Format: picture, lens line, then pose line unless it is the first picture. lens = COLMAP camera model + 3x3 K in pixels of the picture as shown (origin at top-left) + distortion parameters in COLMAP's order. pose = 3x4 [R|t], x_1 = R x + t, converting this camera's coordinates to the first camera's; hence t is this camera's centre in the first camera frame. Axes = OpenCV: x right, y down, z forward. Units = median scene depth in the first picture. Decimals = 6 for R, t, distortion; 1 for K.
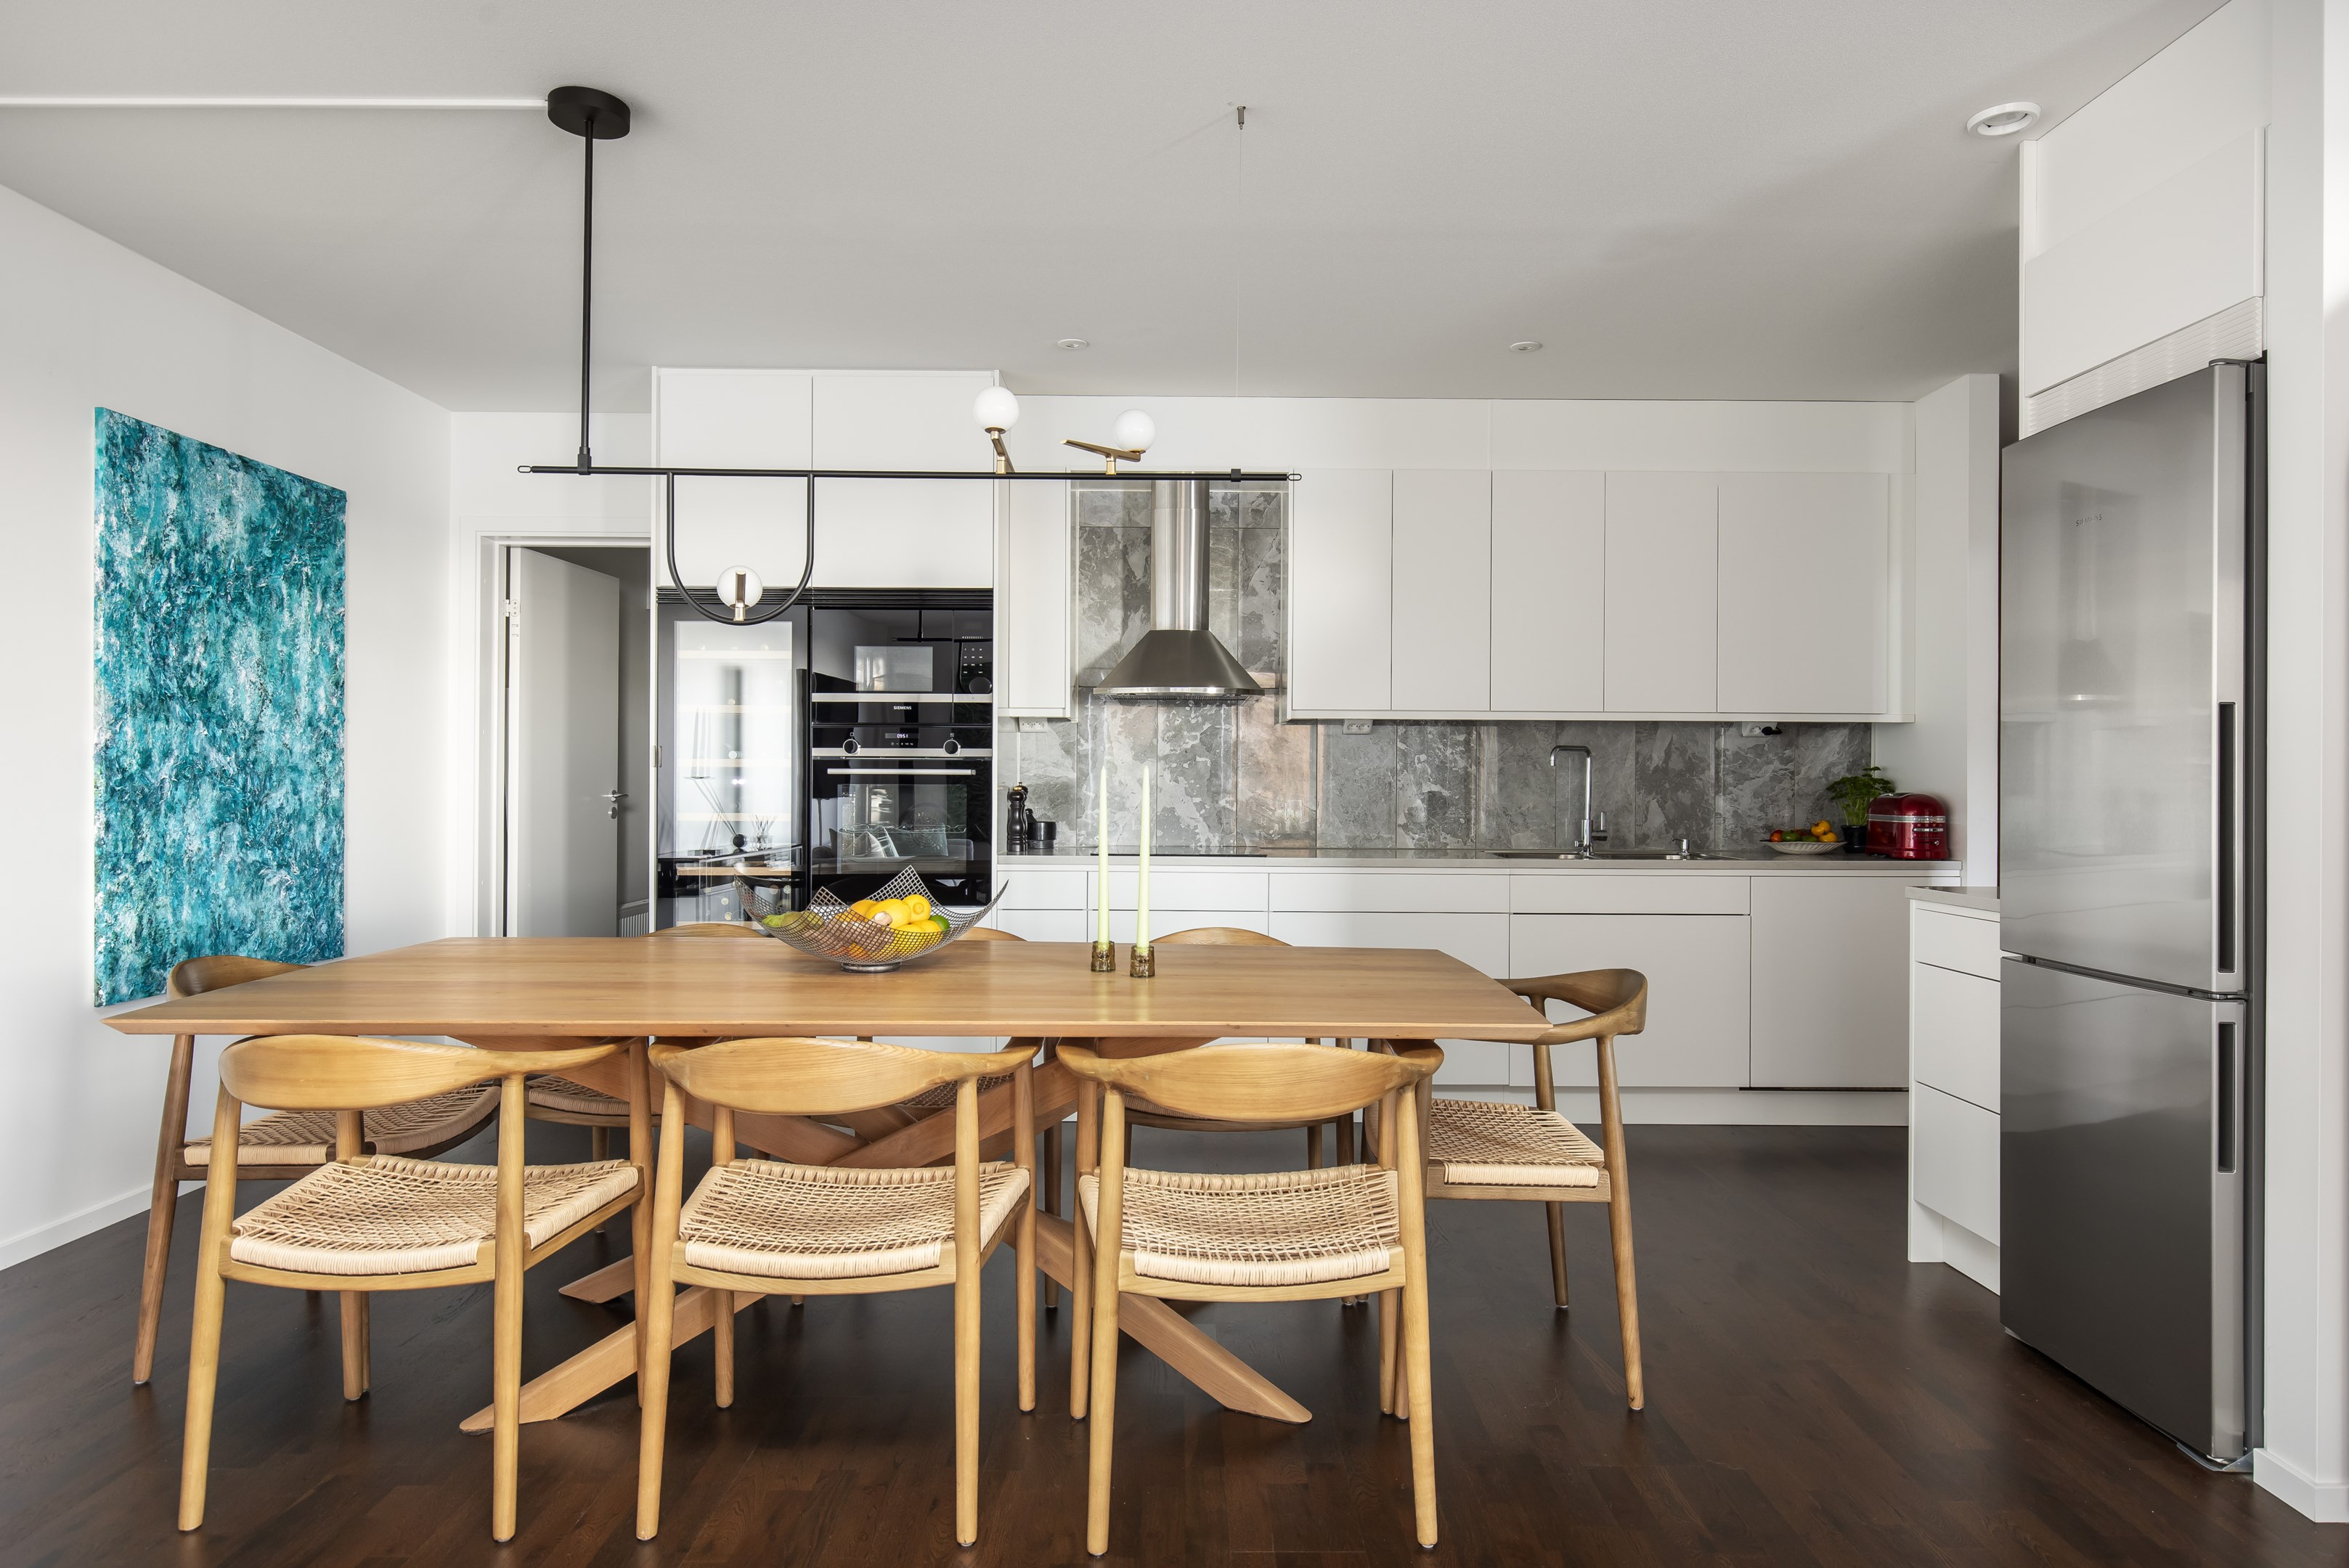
lens RADIAL K [[1389.7, 0, 1195.2], [0, 1389.7, 774.8], [0, 0, 1]] dist [0.002711, -0.006740]
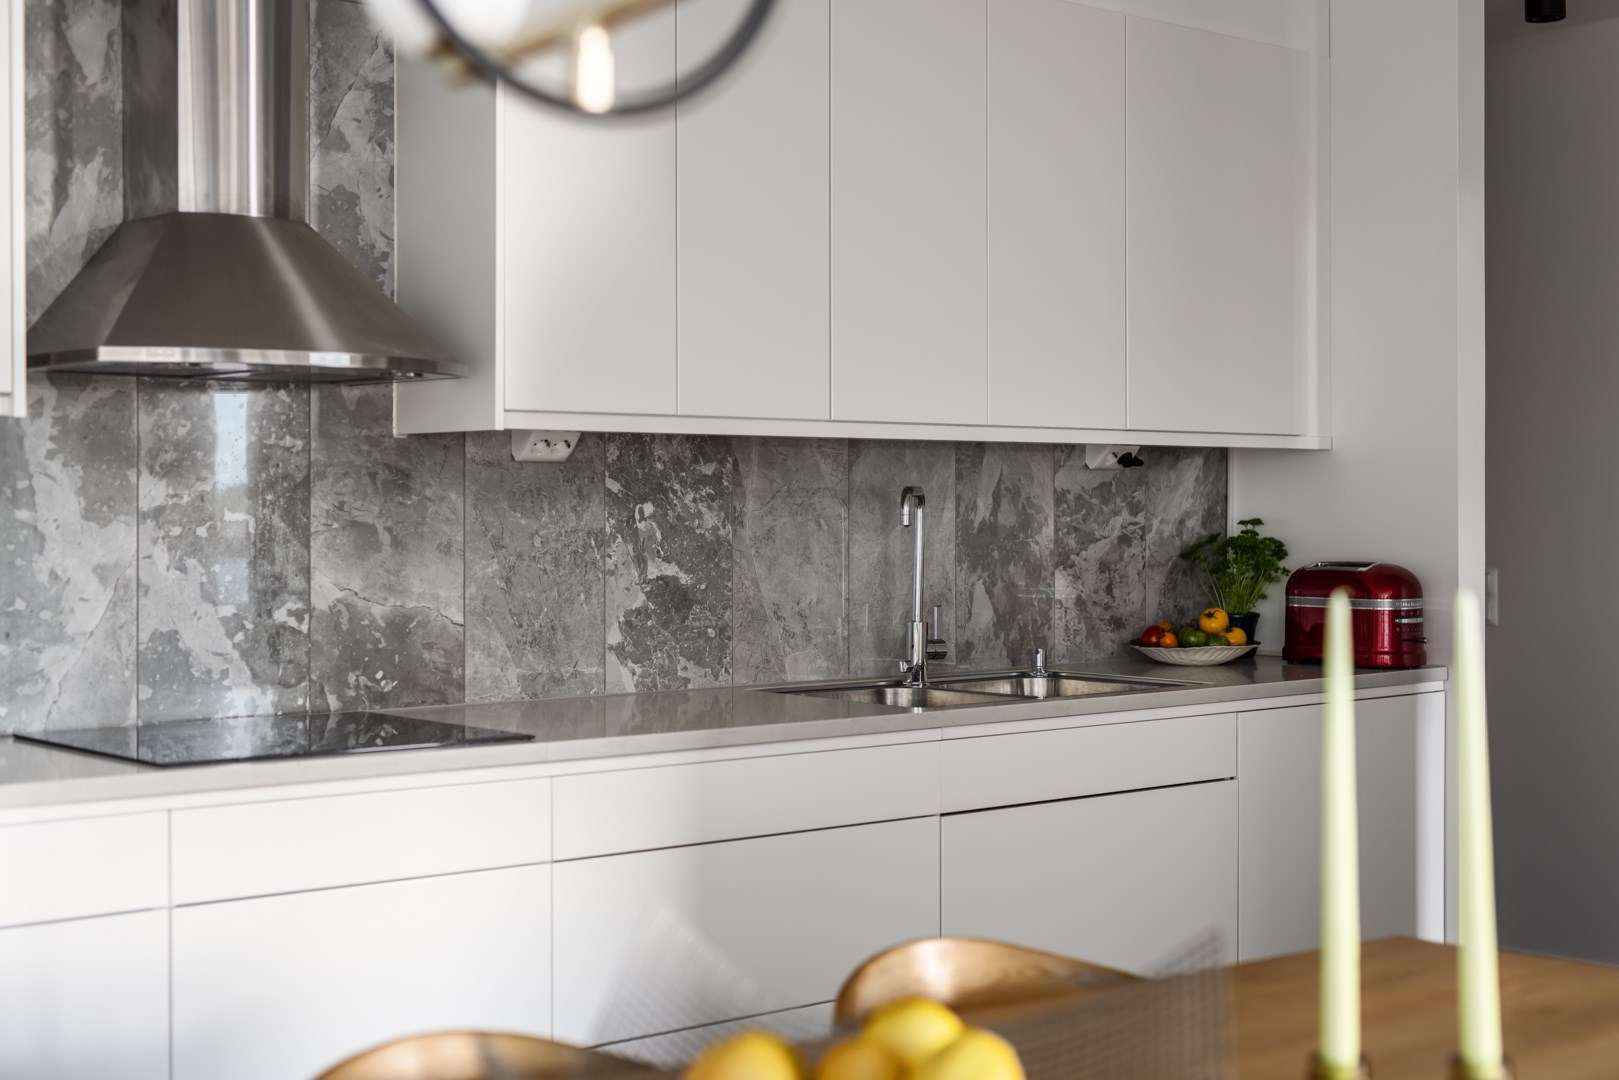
lens RADIAL K [[2250.4, 0, 845.1], [0, 2250.4, 491.1], [0, 0, 1]] dist [-0.013694, 0.000000]
pose [[0.765842, -0.001917, 0.643026, -0.346345], [0.003926, 0.999991, -0.001695, -0.019682], [-0.643017, 0.003822, 0.765842, 0.393427]]
